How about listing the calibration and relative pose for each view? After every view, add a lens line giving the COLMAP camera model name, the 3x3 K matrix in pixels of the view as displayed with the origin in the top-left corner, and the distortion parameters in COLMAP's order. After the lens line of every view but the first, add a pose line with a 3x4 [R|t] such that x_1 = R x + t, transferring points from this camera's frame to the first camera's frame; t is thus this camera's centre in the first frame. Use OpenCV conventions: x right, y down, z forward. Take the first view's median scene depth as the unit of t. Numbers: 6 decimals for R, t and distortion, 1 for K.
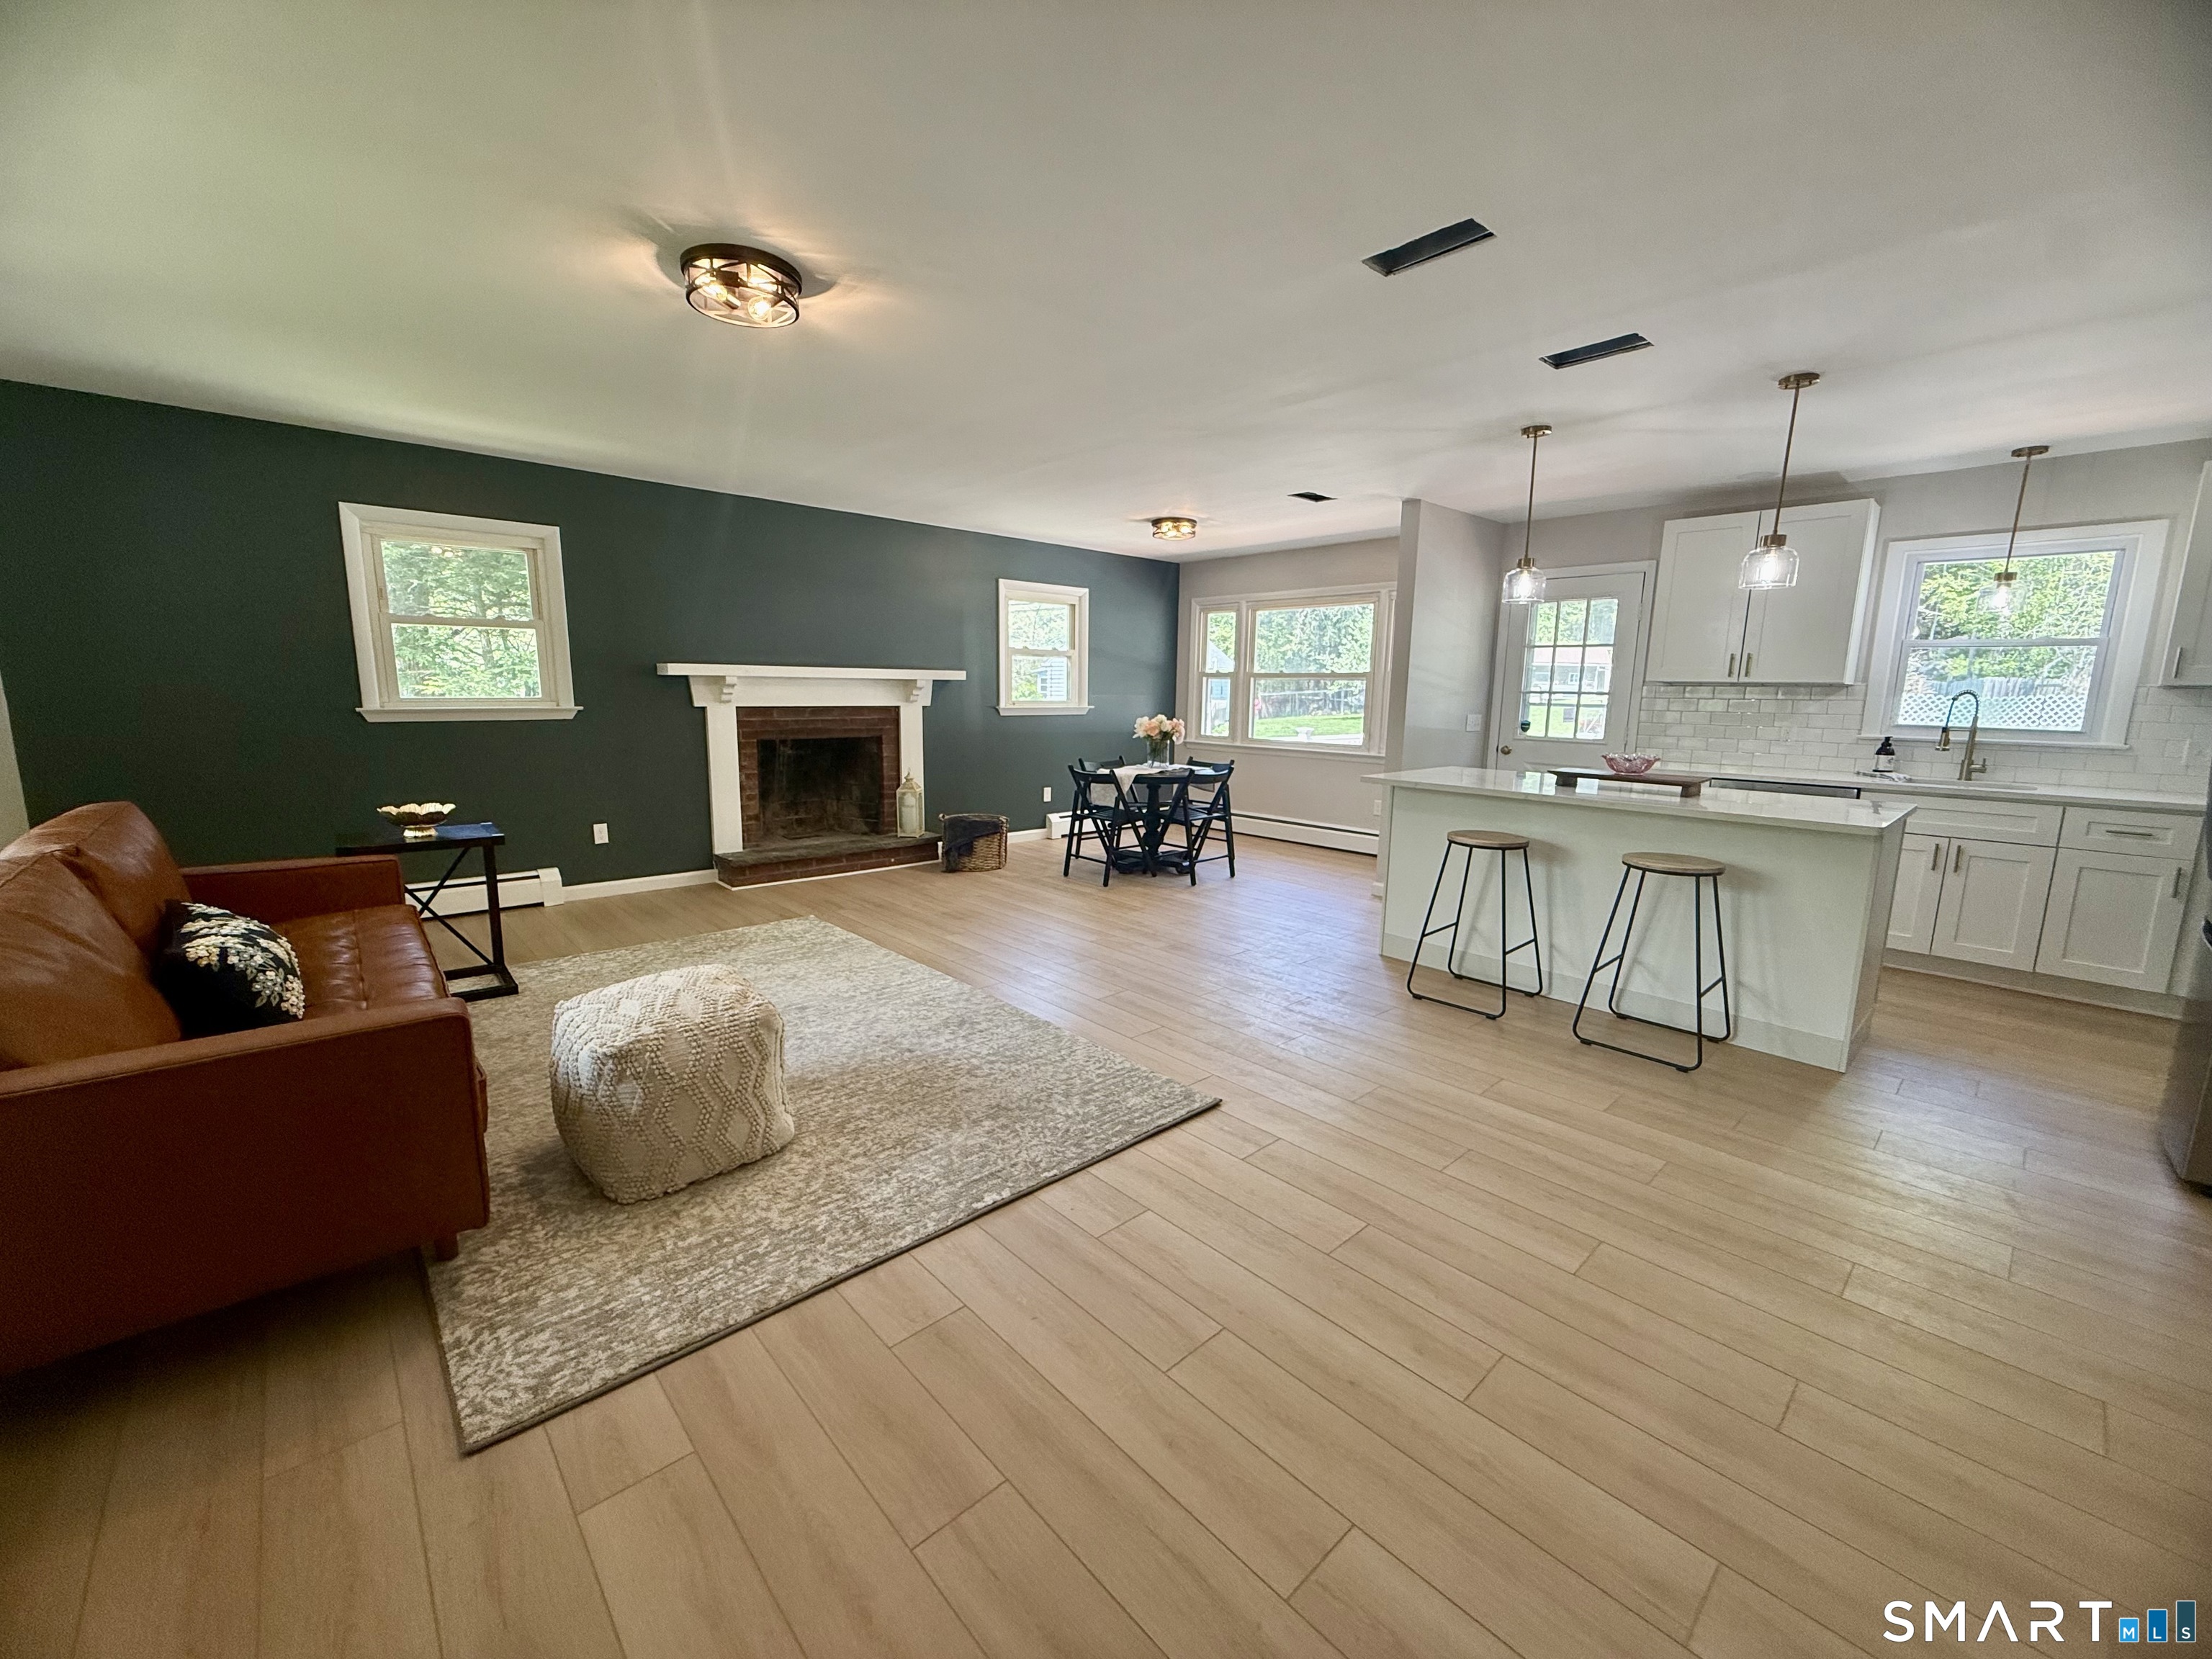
lens RADIAL K [[886.3, 0, 1102.7], [0, 886.3, 830.4], [0, 0, 1]] dist [0.000869, 0.000082]
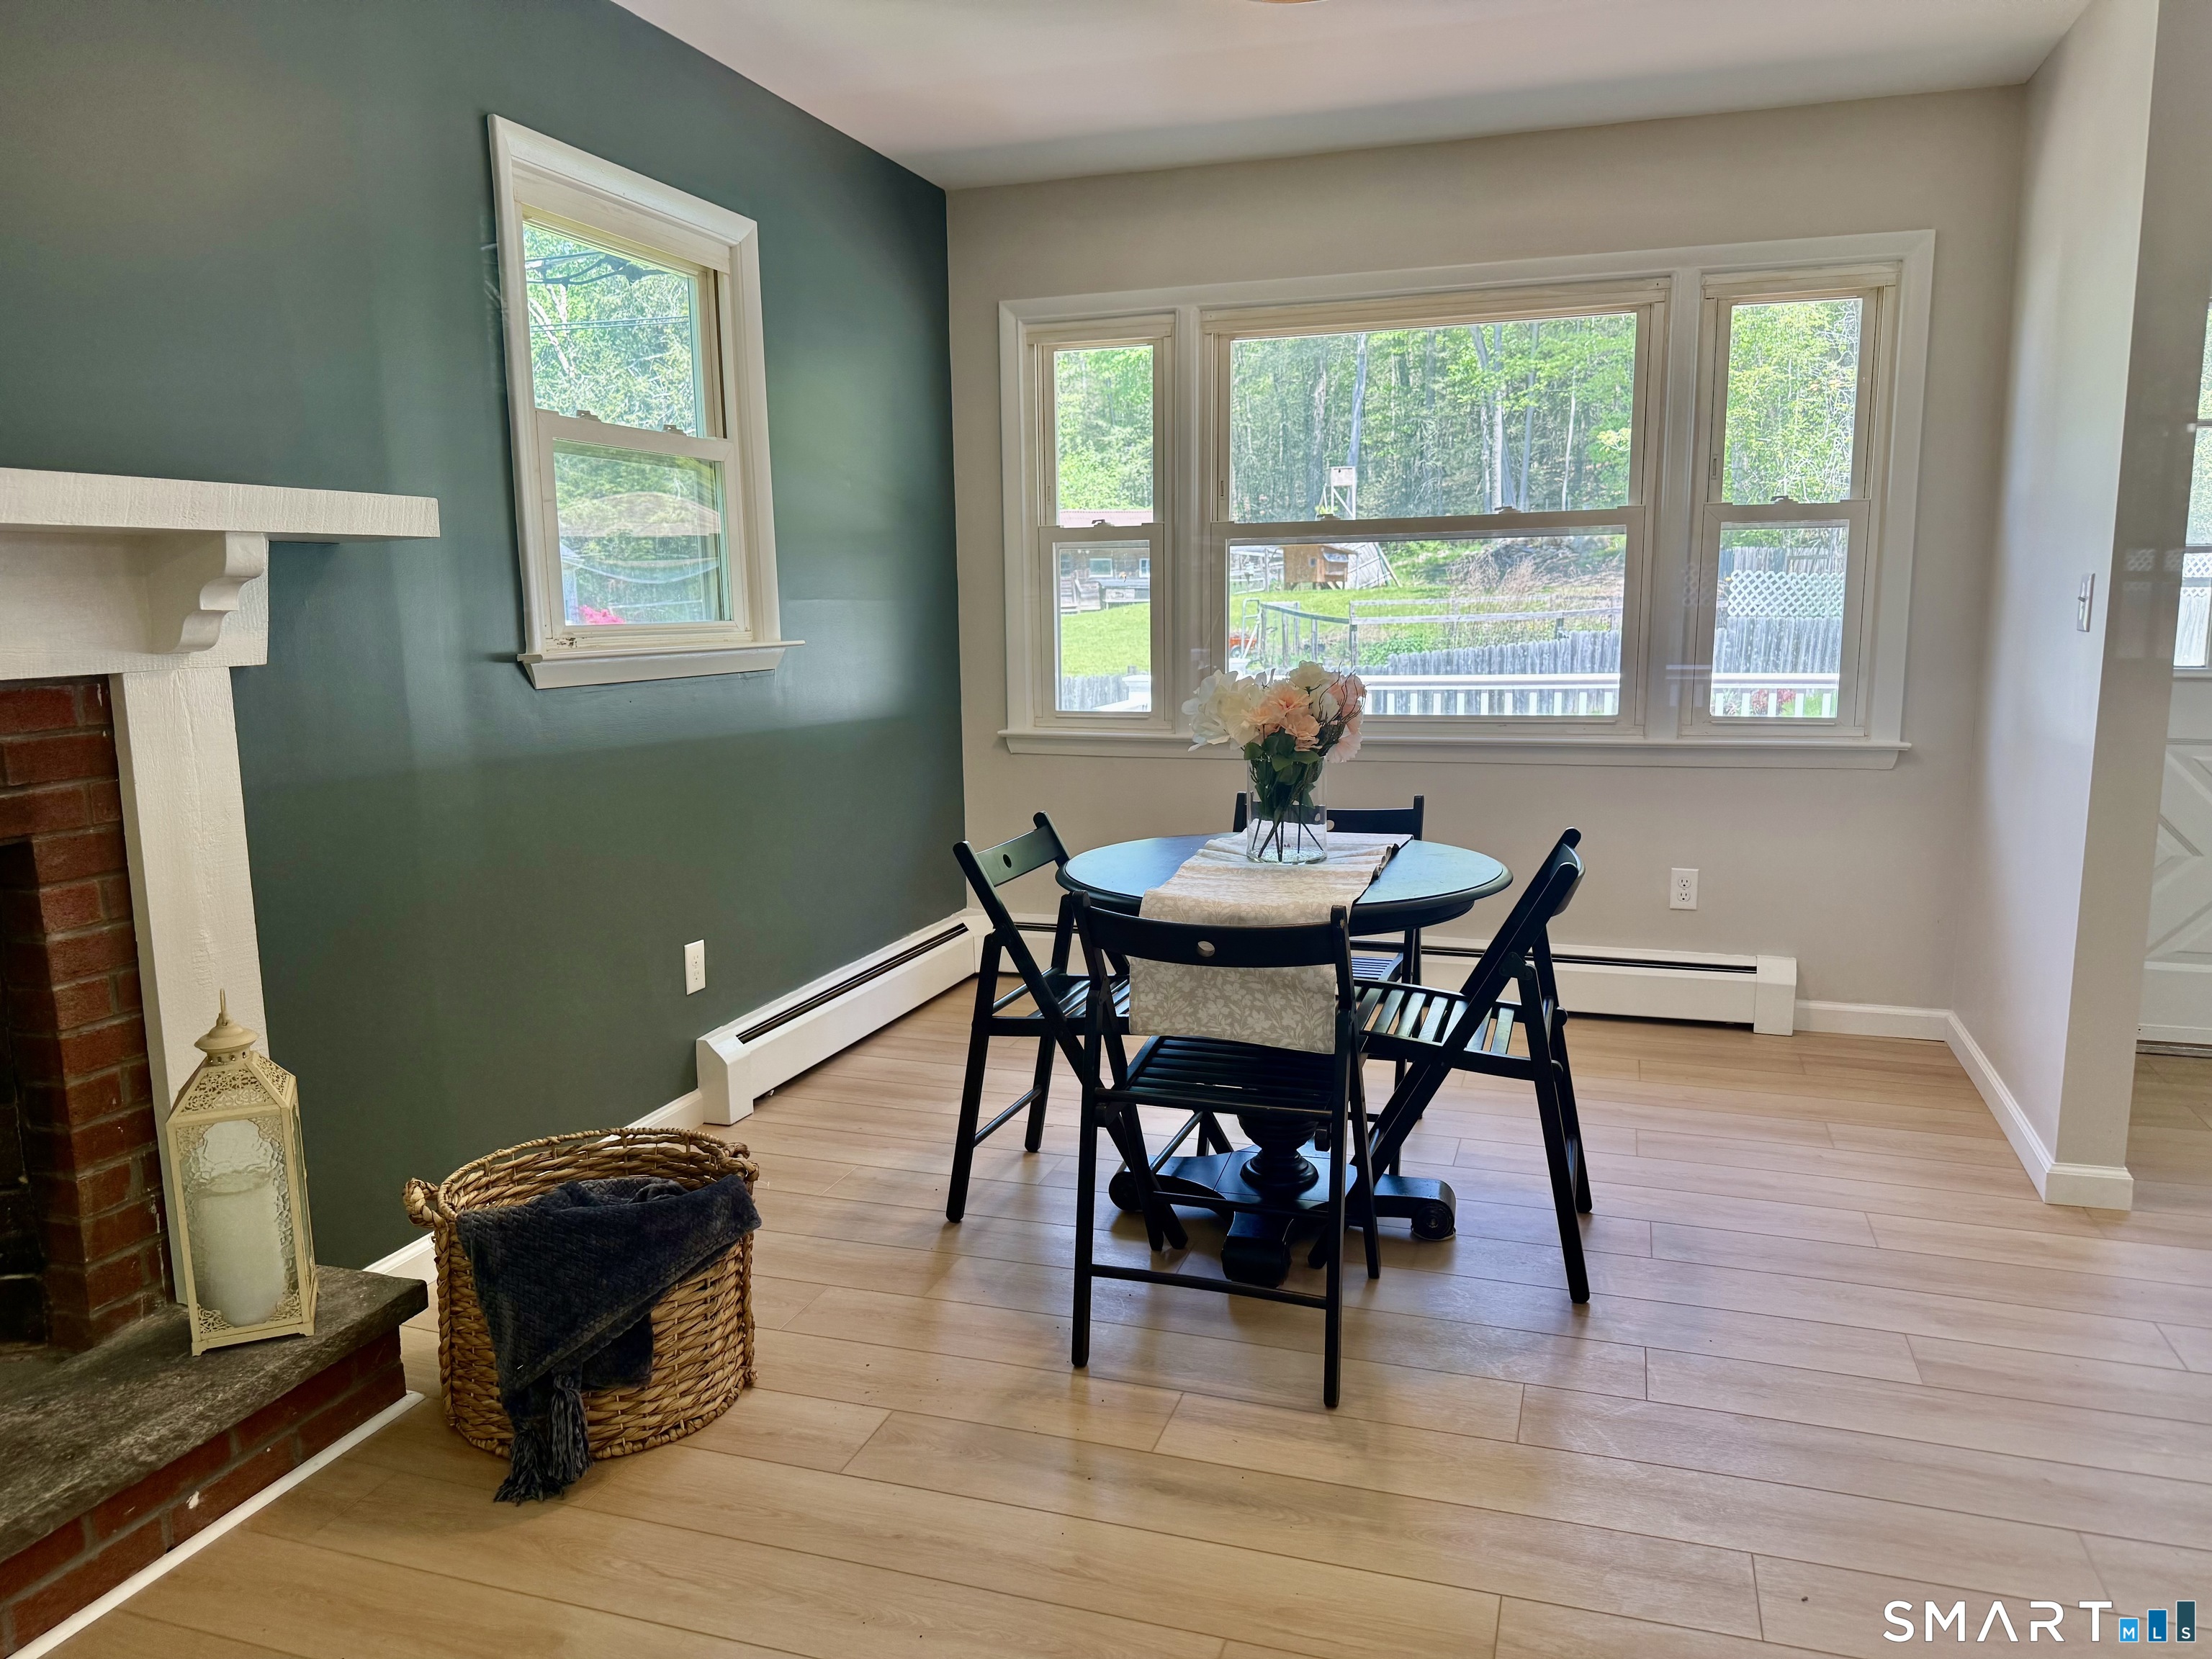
lens RADIAL K [[1552.0, 0, 1109.6], [0, 1552.0, 884.7], [0, 0, 1]] dist [0.002637, -0.002313]
pose [[0.878493, -0.112635, 0.464288, -0.181977], [0.101483, 0.993628, 0.049033, -0.081527], [-0.466852, 0.004042, 0.884326, 0.547947]]
